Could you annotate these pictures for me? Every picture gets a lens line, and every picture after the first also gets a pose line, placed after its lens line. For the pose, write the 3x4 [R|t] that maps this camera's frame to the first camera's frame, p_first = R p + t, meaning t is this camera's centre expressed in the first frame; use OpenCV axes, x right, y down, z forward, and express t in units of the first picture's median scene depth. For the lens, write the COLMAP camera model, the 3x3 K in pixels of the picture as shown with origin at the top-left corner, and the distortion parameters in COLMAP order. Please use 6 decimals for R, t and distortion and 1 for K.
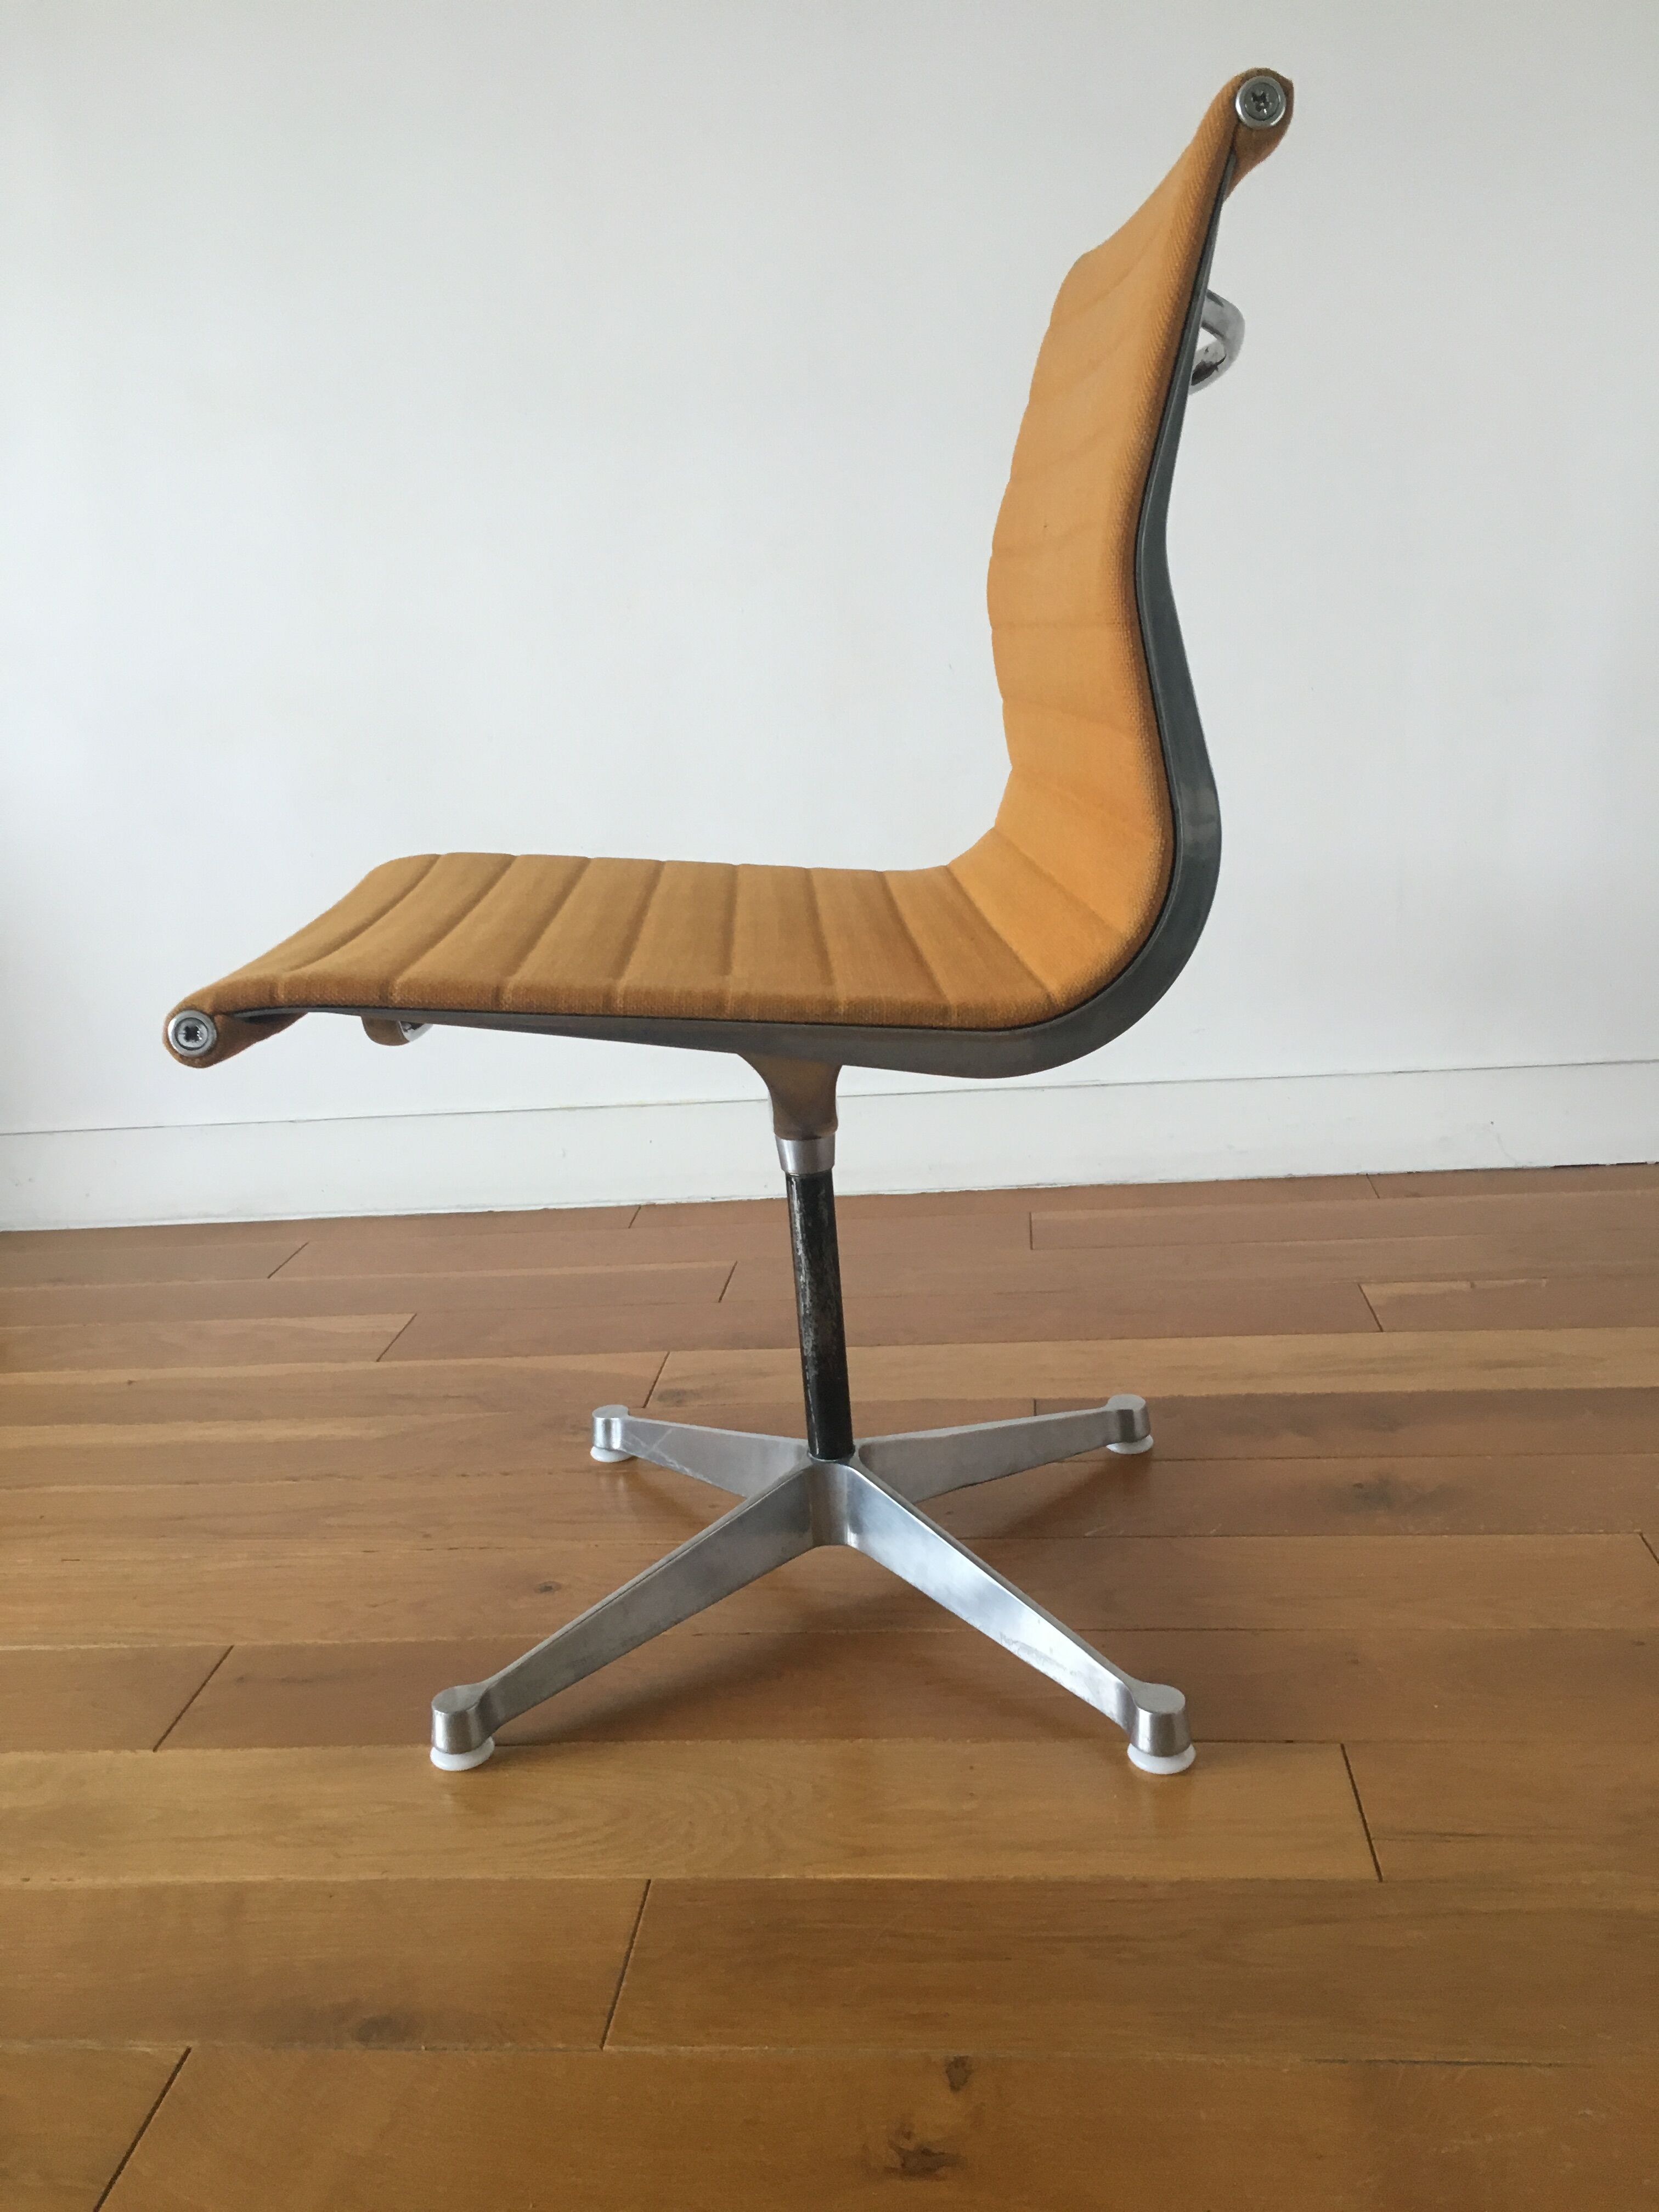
lens RADIAL K [[1819.1, 0, 834.8], [0, 1819.1, 1192.0], [0, 0, 1]] dist [0.076536, -0.136550]
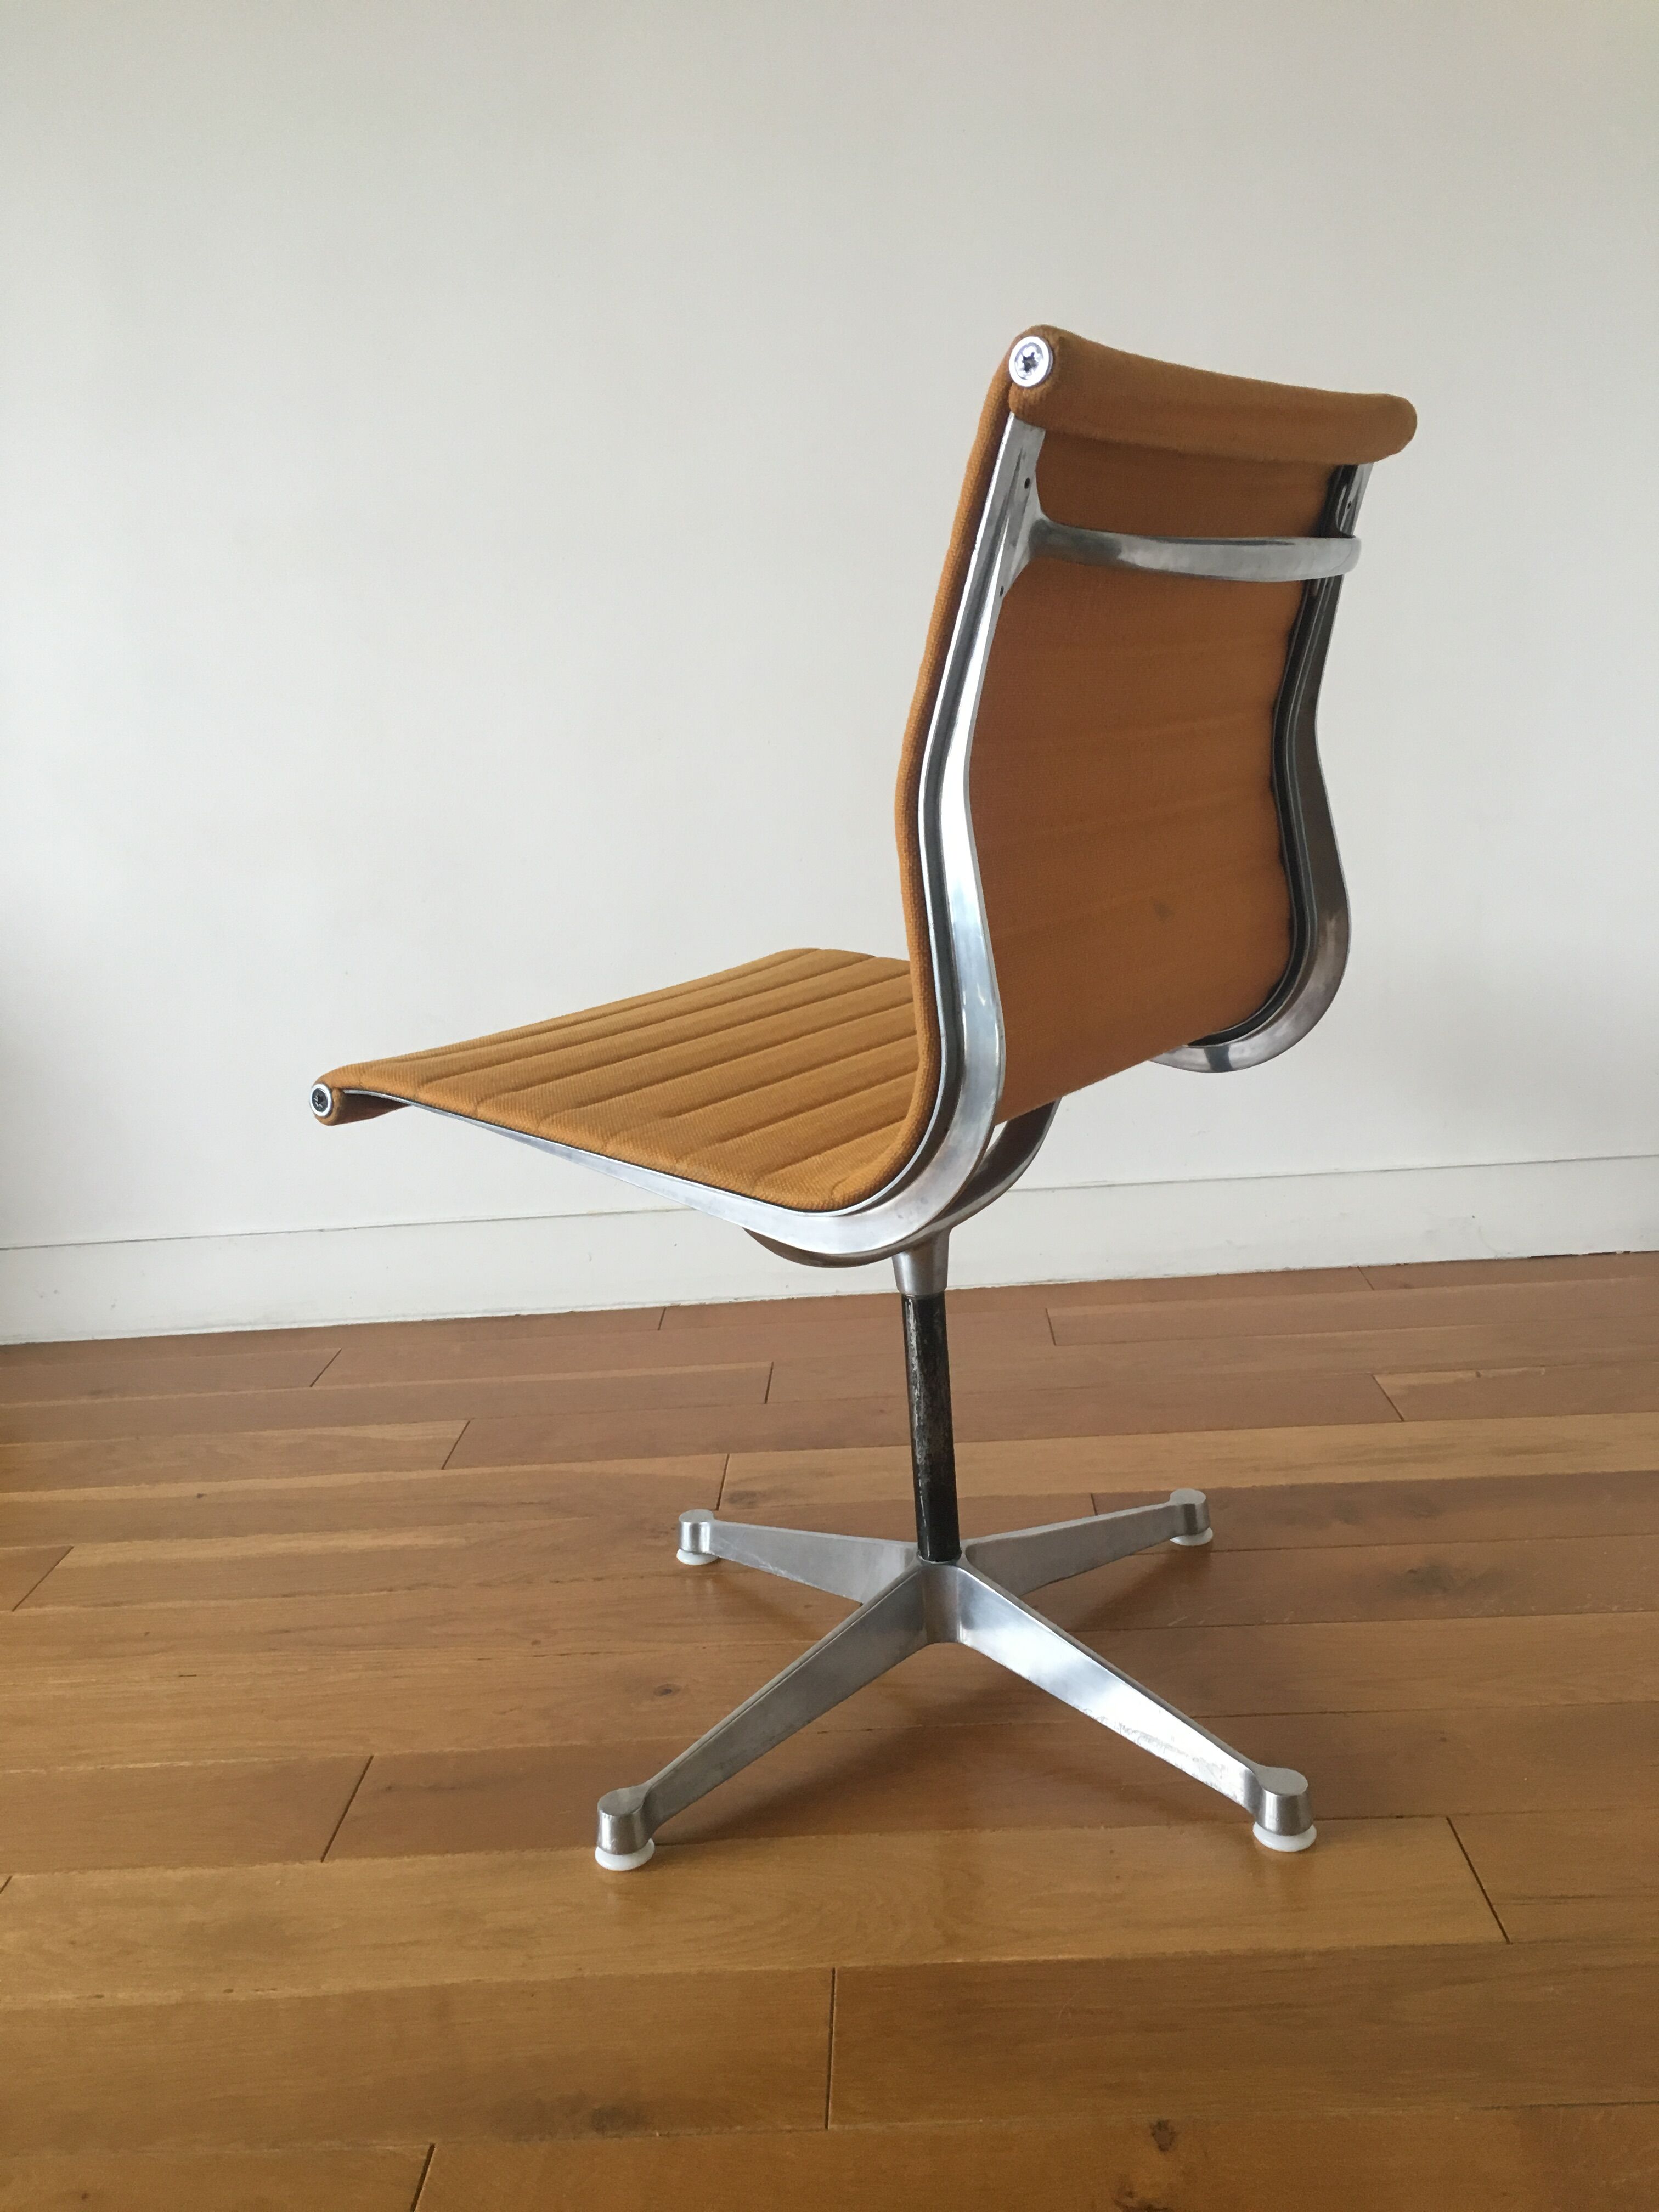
lens RADIAL K [[1819.1, 0, 834.8], [0, 1819.1, 1192.0], [0, 0, 1]] dist [0.076536, -0.136550]
pose [[0.998128, -0.013873, 0.059573, -0.126881], [0.016183, 0.999129, -0.038467, -0.029349], [-0.058987, 0.039359, 0.997482, -0.069880]]
